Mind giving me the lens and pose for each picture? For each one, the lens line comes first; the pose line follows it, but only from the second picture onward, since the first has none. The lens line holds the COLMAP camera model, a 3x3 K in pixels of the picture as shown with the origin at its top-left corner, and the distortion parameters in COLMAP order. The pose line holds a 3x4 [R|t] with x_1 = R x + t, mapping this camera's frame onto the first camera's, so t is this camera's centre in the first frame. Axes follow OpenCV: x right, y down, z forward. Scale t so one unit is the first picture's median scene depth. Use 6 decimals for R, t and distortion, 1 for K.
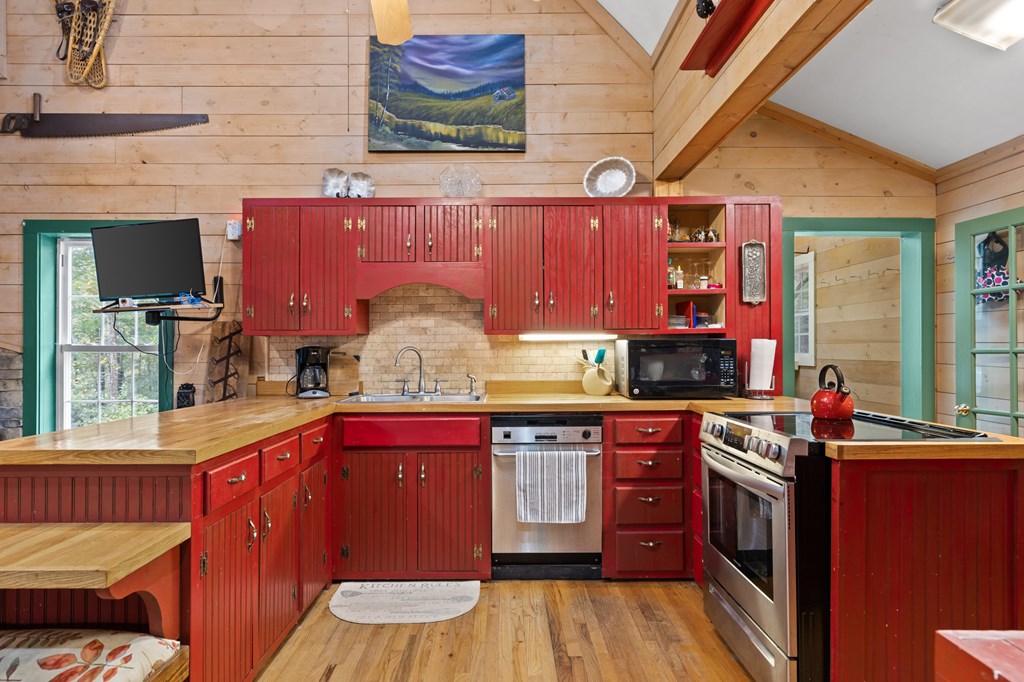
lens RADIAL K [[558.6, 0, 508.2], [0, 558.6, 343.5], [0, 0, 1]] dist [0.003926, -0.000354]
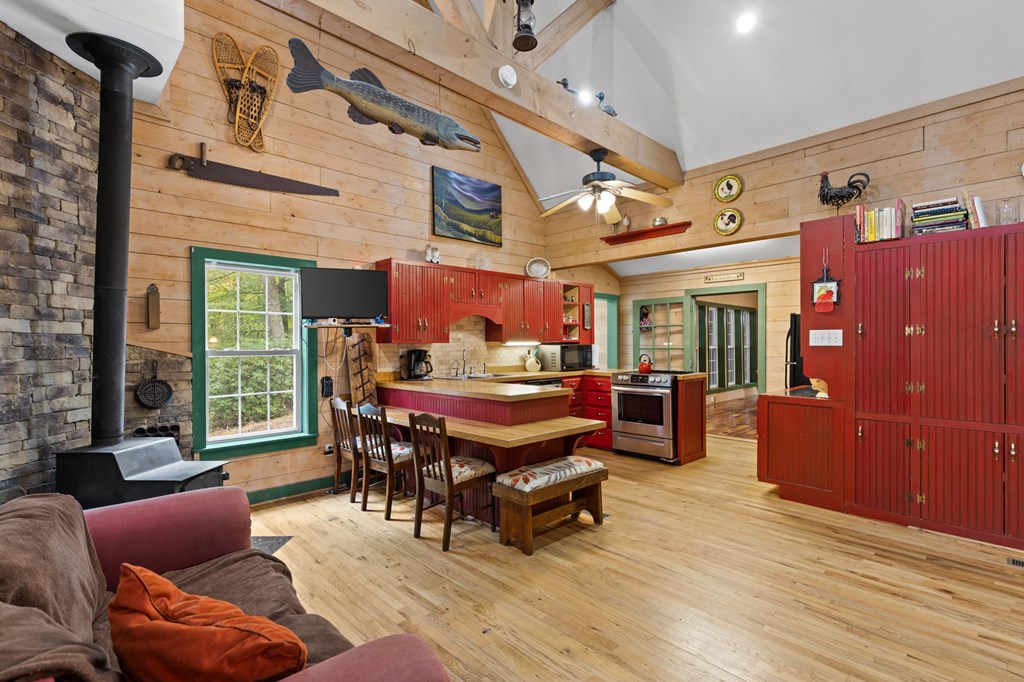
lens RADIAL K [[475.1, 0, 495.4], [0, 475.1, 343.2], [0, 0, 1]] dist [0.007016, -0.001549]
pose [[0.733874, -0.001716, 0.679283, -1.101457], [0.000307, 0.999998, 0.002194, -0.016244], [-0.679285, -0.001402, 0.733873, -0.187594]]
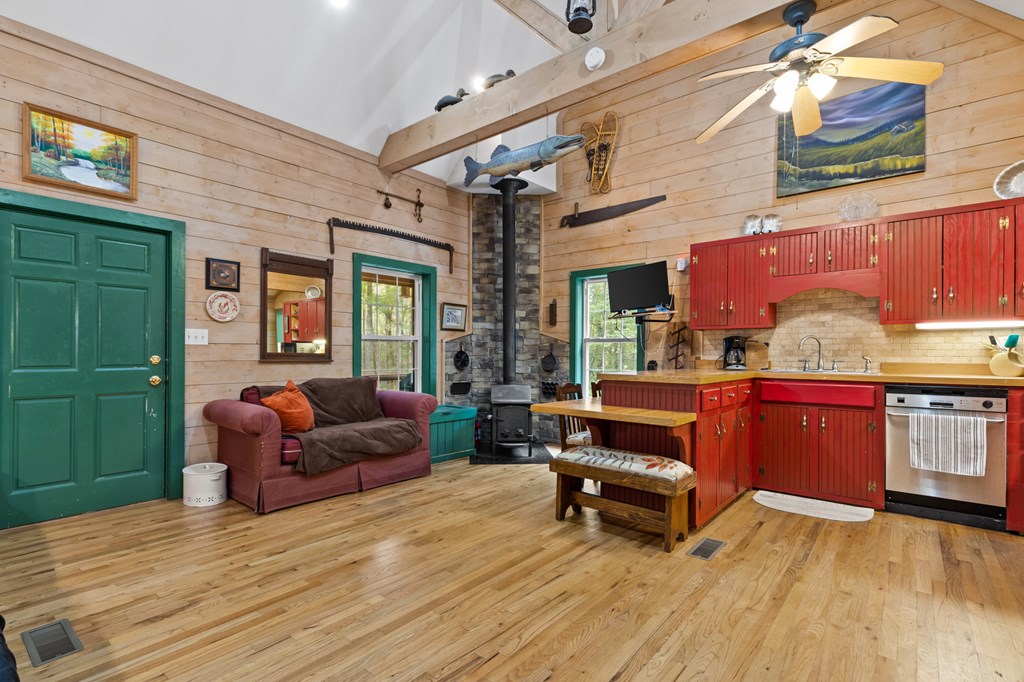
lens RADIAL K [[475.1, 0, 514.5], [0, 475.1, 352.2], [0, 0, 1]] dist [0.007016, -0.001549]
pose [[0.765017, 0.006796, -0.643974, 0.019558], [-0.002992, 0.999971, 0.006999, 0.039014], [0.644003, -0.003427, 0.765015, -0.345604]]
